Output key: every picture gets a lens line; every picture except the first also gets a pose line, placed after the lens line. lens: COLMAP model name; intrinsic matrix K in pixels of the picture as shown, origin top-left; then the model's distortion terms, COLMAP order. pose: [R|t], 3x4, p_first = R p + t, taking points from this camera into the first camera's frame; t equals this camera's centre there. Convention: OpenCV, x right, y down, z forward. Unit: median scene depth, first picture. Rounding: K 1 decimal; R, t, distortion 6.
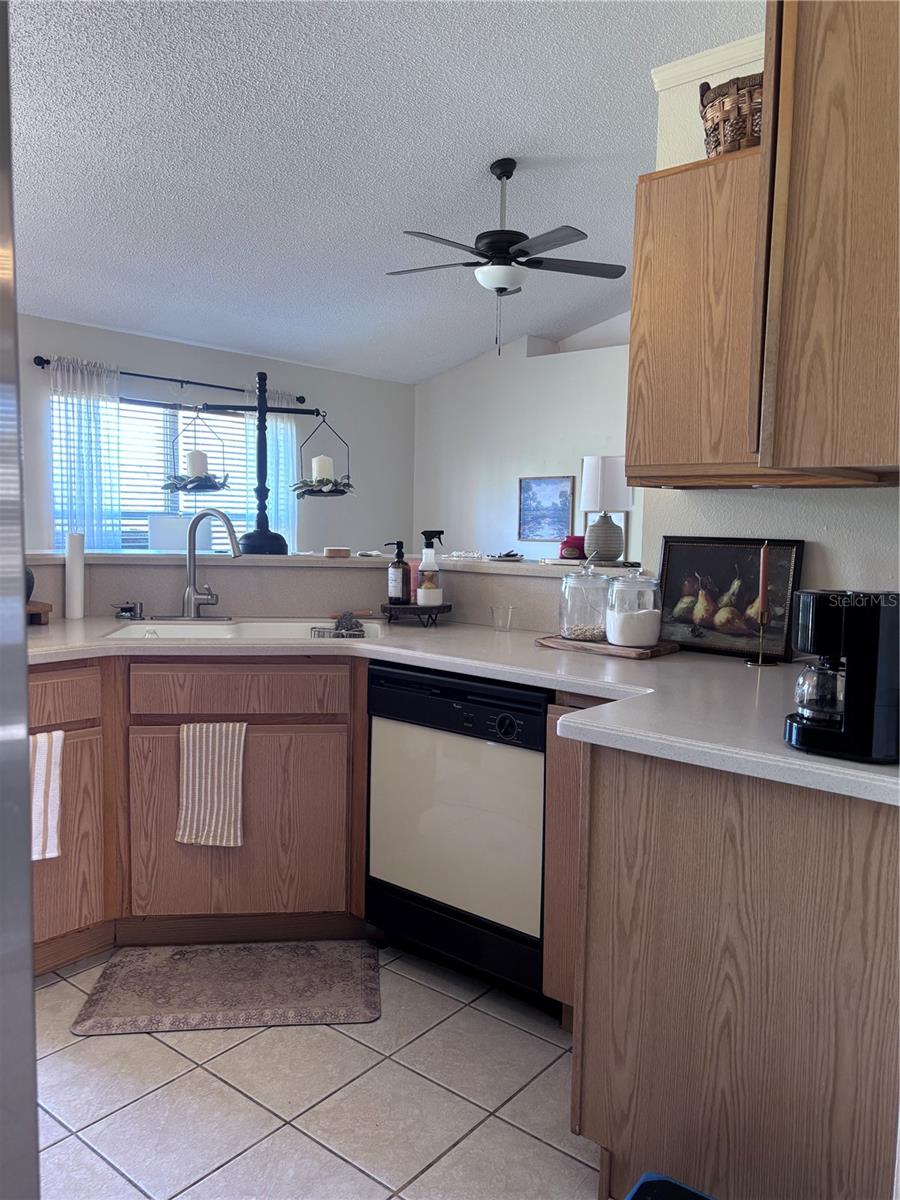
lens RADIAL K [[905.0, 0, 458.7], [0, 905.0, 607.8], [0, 0, 1]] dist [0.046328, -0.044663]
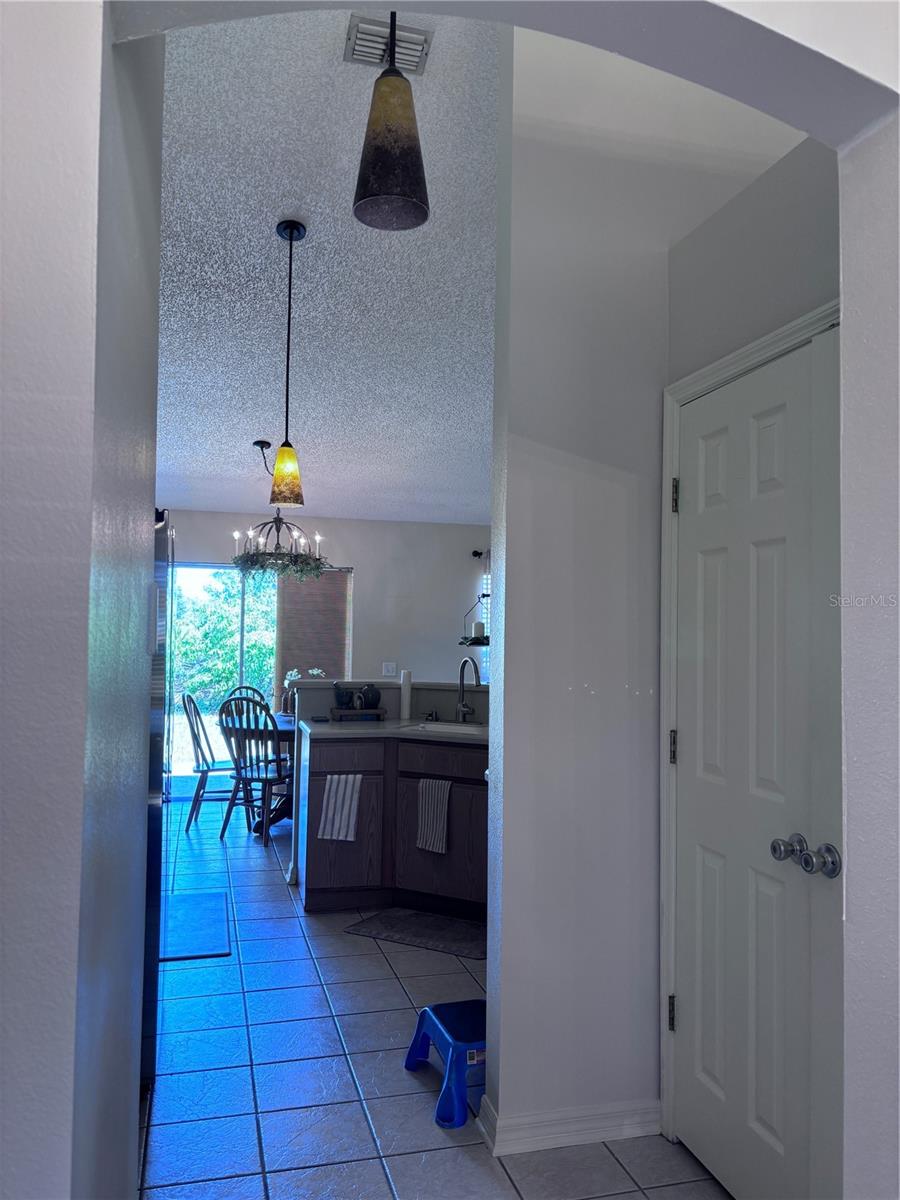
lens RADIAL K [[905.0, 0, 442.3], [0, 905.0, 597.6], [0, 0, 1]] dist [0.046328, -0.044663]
pose [[0.813850, -0.035338, -0.579999, 0.768146], [-0.056788, 0.988534, -0.139914, 0.023704], [0.578293, 0.146806, 0.802512, -0.452094]]
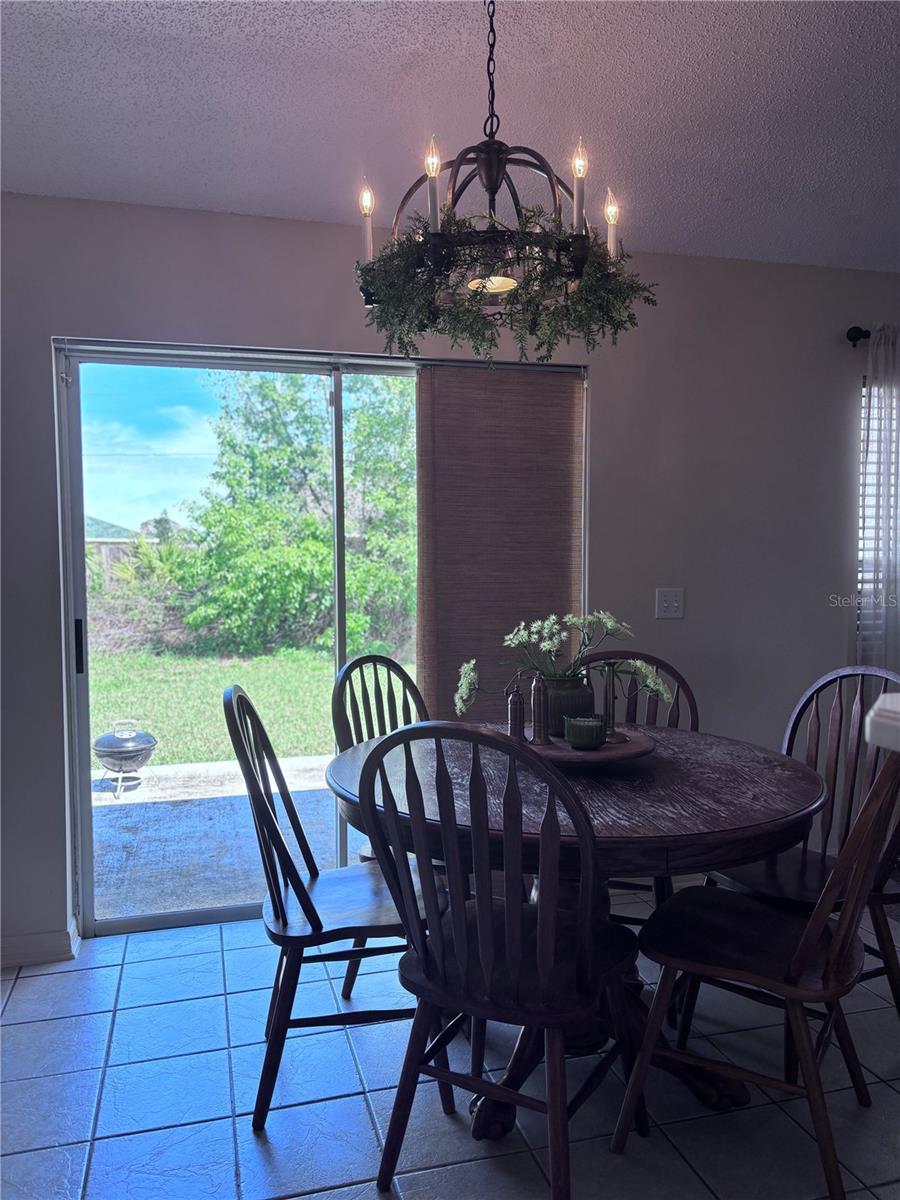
lens RADIAL K [[905.0, 0, 449.3], [0, 905.0, 595.1], [0, 0, 1]] dist [0.046328, -0.044663]
pose [[0.824348, -0.006044, -0.566051, -0.722537], [-0.029916, 0.998081, -0.054223, -0.087196], [0.565292, 0.061633, 0.822585, 0.679798]]
